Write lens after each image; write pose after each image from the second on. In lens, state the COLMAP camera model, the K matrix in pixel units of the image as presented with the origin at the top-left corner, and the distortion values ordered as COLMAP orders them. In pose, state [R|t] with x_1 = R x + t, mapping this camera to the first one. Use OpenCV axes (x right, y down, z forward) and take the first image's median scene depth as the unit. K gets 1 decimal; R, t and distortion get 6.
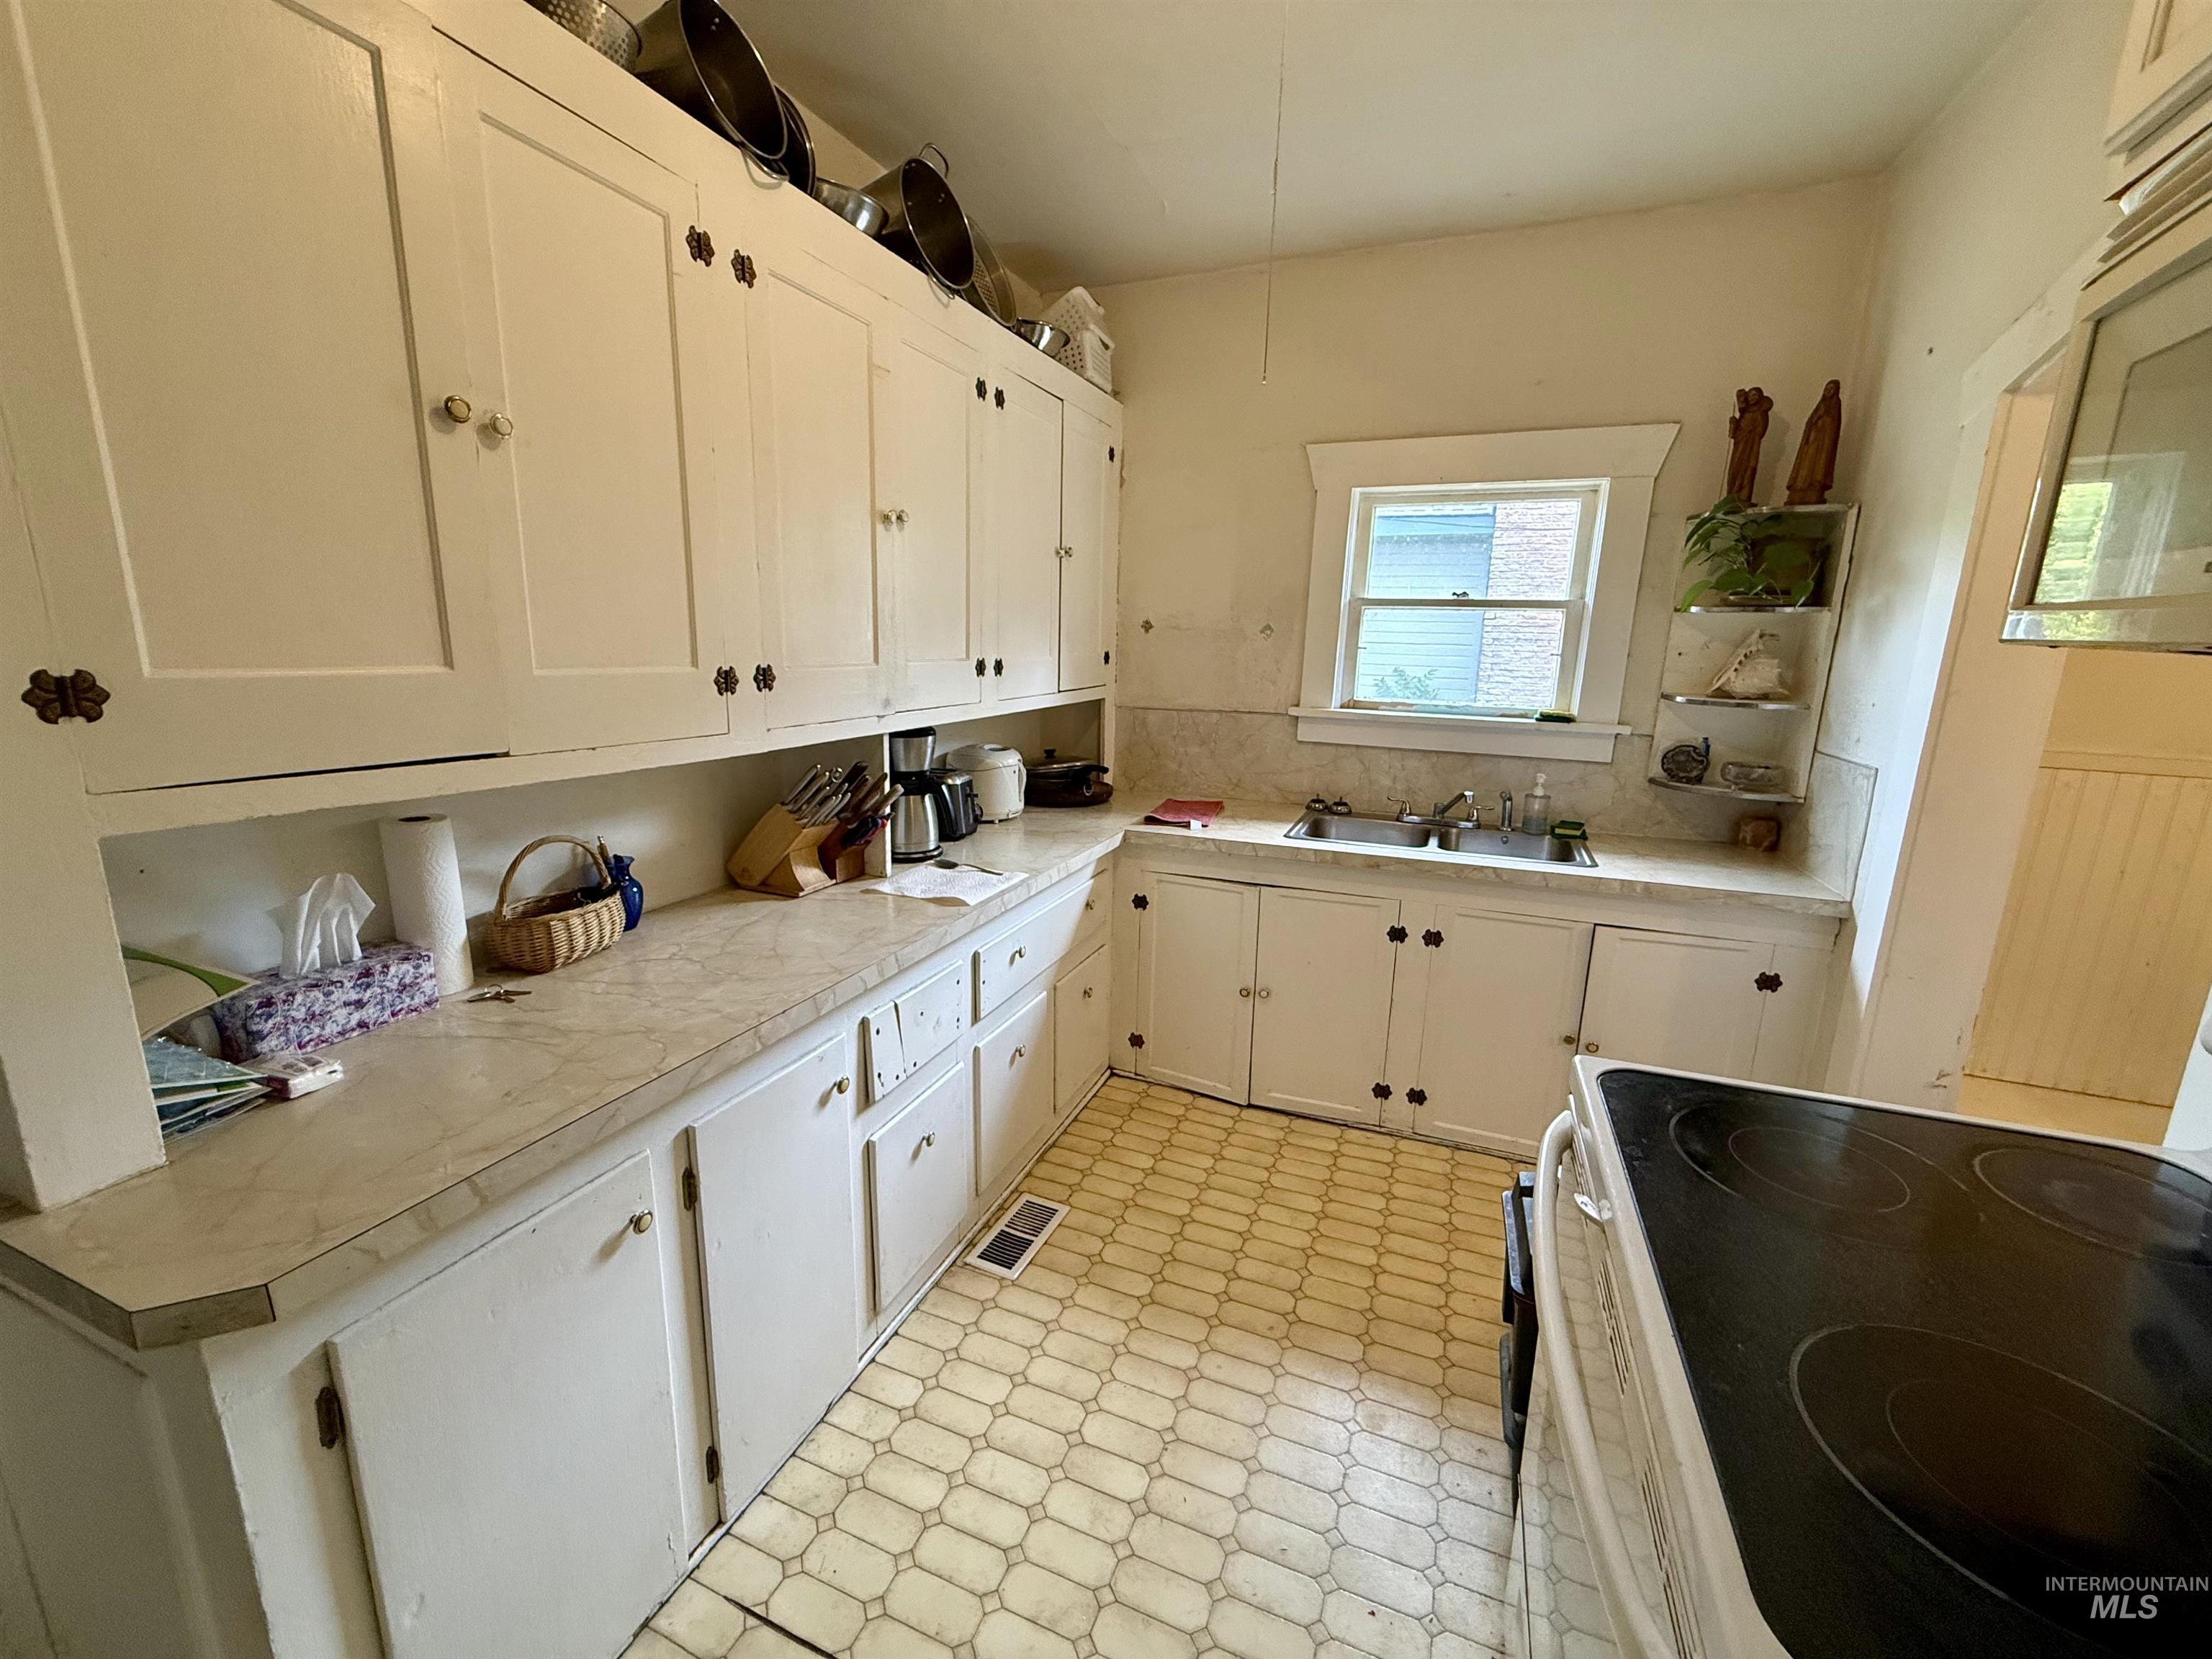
lens RADIAL K [[874.3, 0, 1108.2], [0, 874.3, 833.3], [0, 0, 1]] dist [-0.000987, -0.000067]
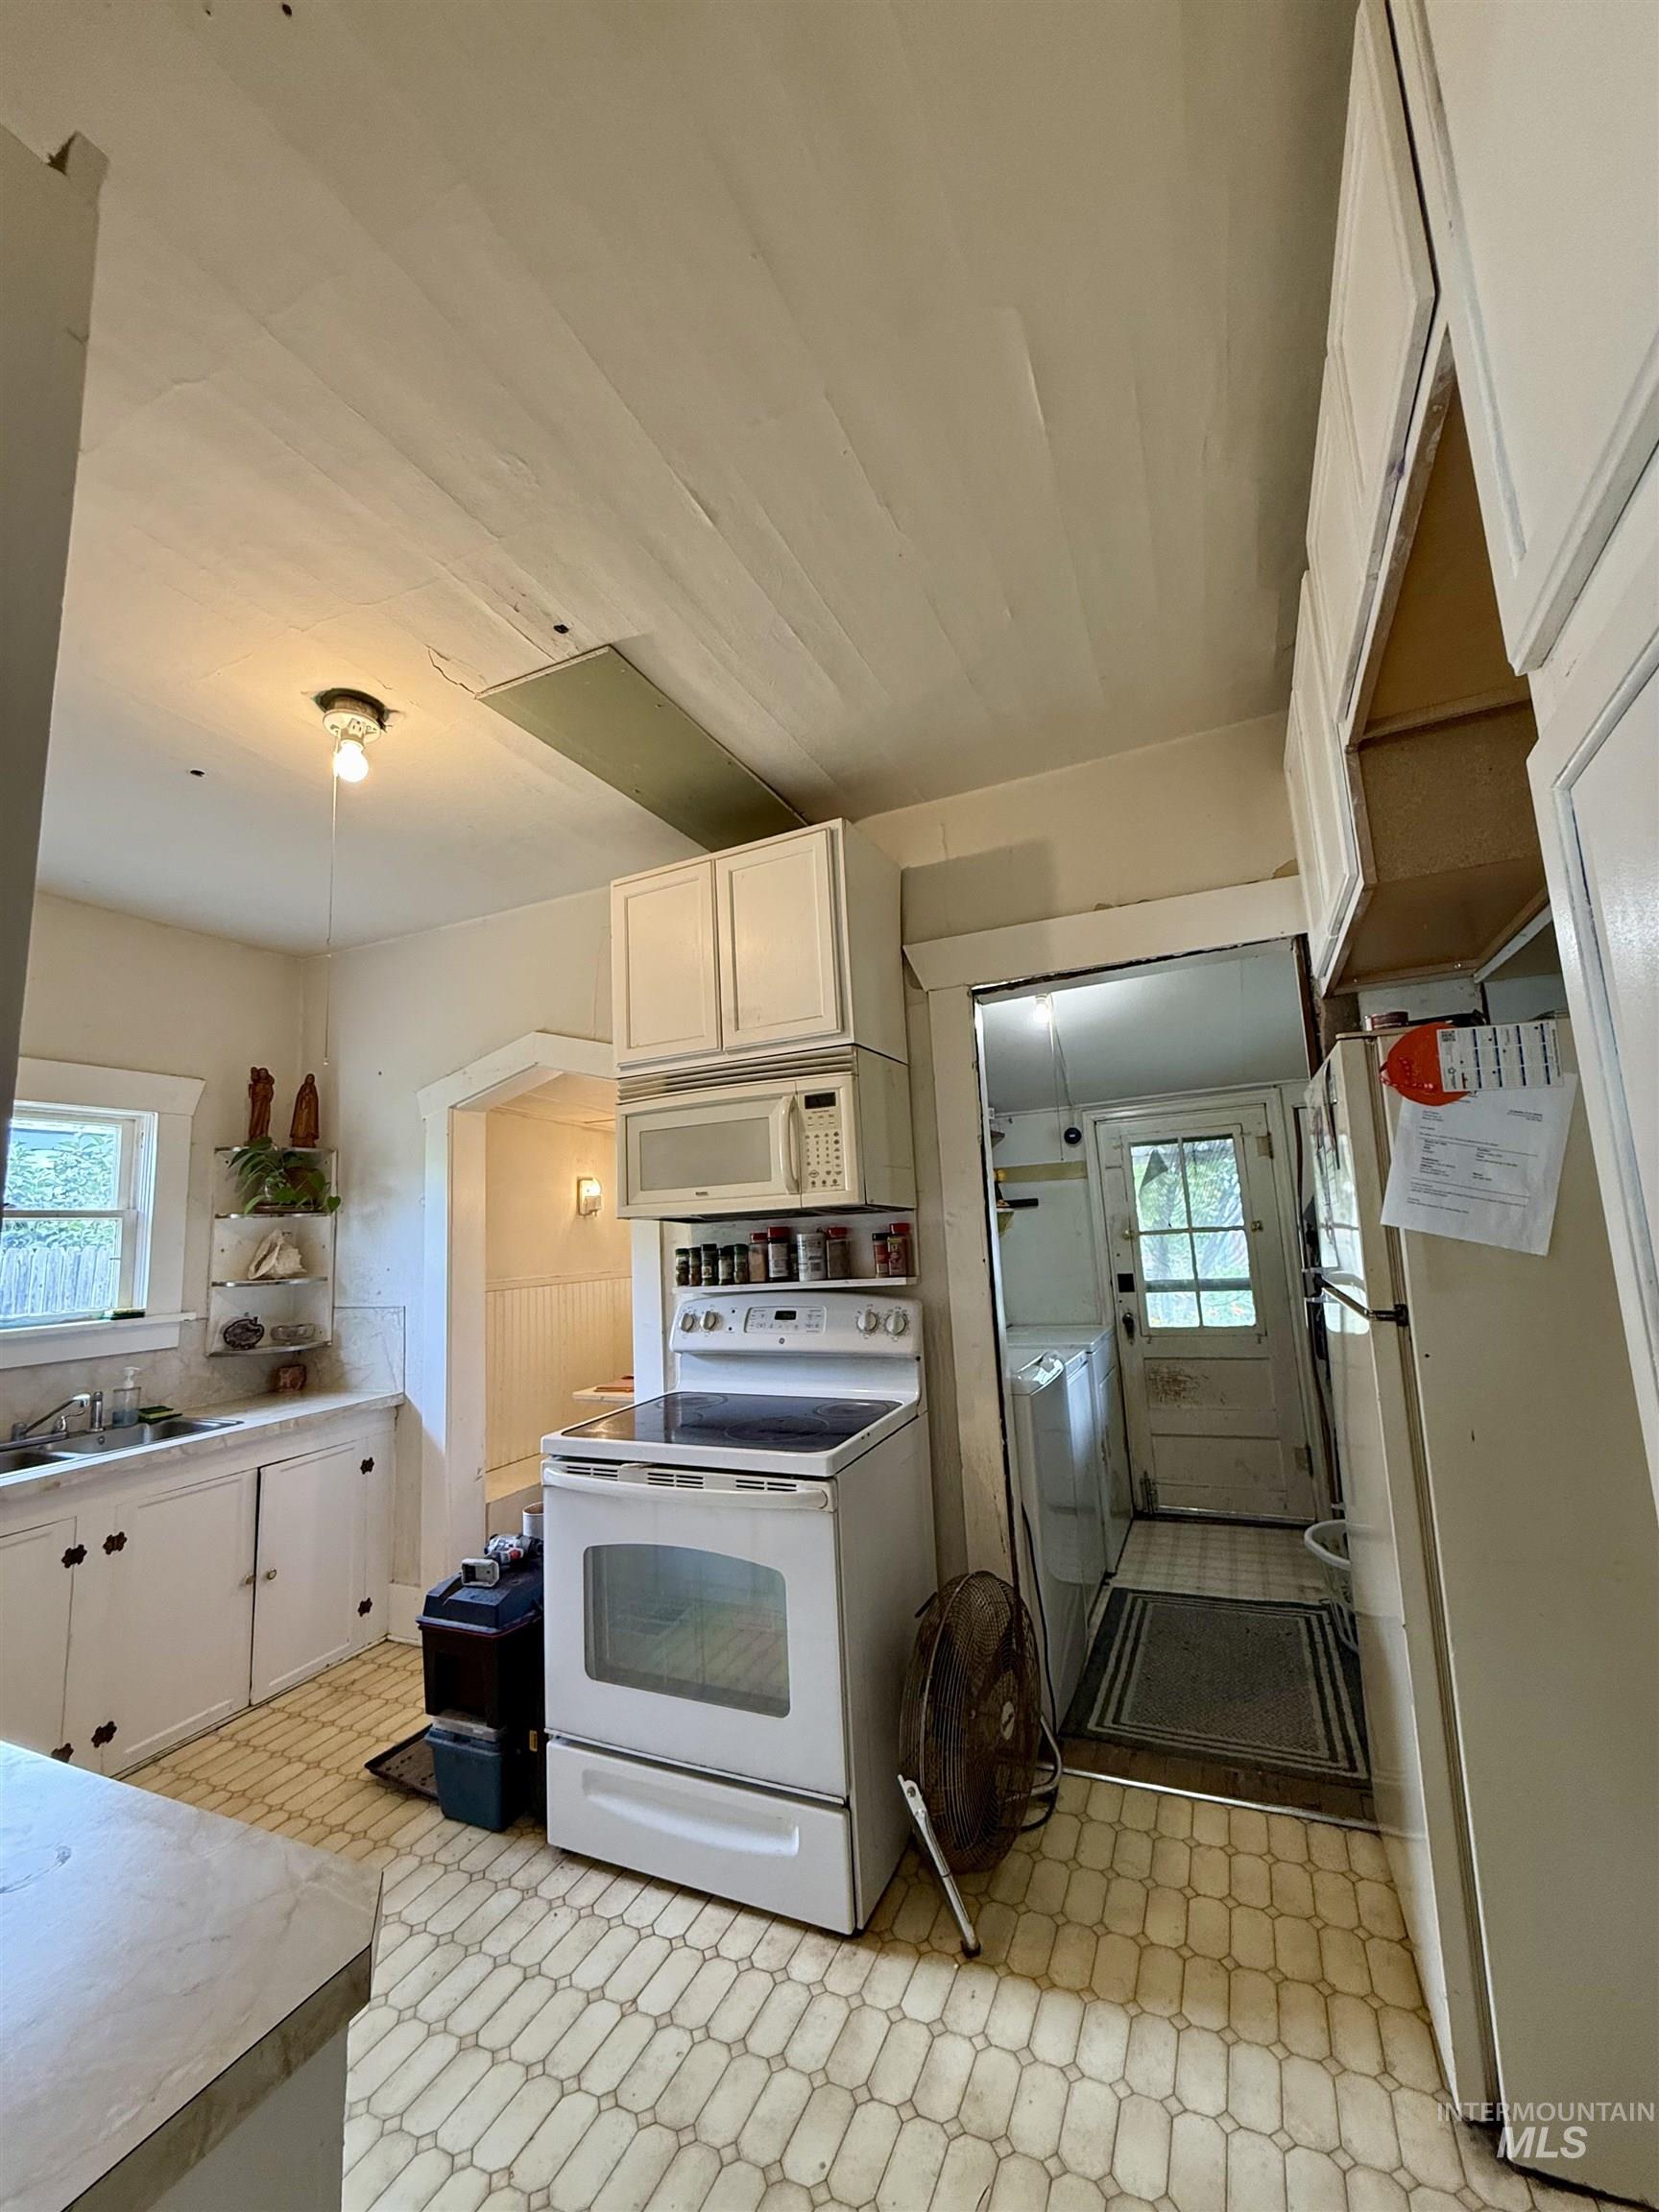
lens RADIAL K [[874.3, 0, 834.3], [0, 874.3, 1107.3], [0, 0, 1]] dist [-0.000987, -0.000067]
pose [[0.038688, 0.111704, 0.992988, -0.606341], [0.266380, 0.956619, -0.117991, -0.017039], [-0.963091, 0.269077, 0.007254, 0.075271]]
